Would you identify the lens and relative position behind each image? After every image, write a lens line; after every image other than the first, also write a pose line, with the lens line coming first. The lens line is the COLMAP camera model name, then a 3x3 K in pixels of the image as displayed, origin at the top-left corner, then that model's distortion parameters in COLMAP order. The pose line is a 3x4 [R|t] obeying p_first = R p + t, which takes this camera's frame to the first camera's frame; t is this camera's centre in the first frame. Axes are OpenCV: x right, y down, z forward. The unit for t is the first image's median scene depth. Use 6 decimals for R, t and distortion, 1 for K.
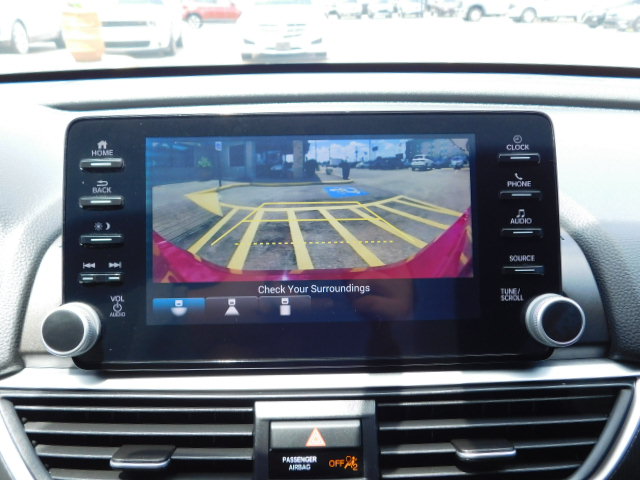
lens RADIAL K [[569.0, 0, 319.9], [0, 569.0, 237.3], [0, 0, 1]] dist [0.085381, 0.004806]
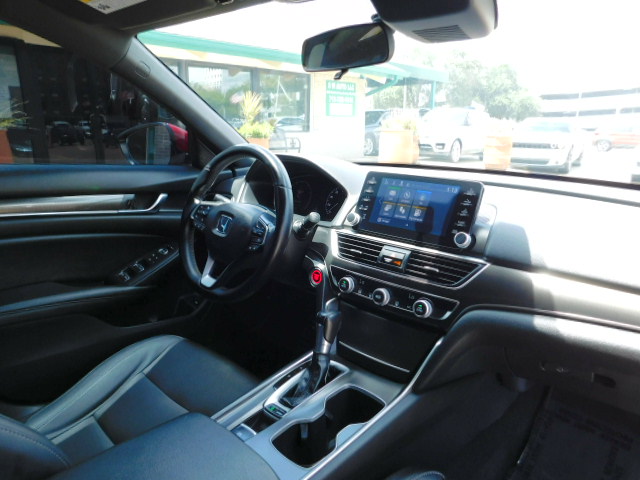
lens RADIAL K [[445.1, 0, 319.2], [0, 445.1, 241.2], [0, 0, 1]] dist [-0.009416, -0.000460]
pose [[0.738652, 0.205813, -0.641899, 1.450993], [-0.290292, 0.956547, -0.027349, 0.461408], [0.608378, 0.206539, 0.766301, -1.546917]]
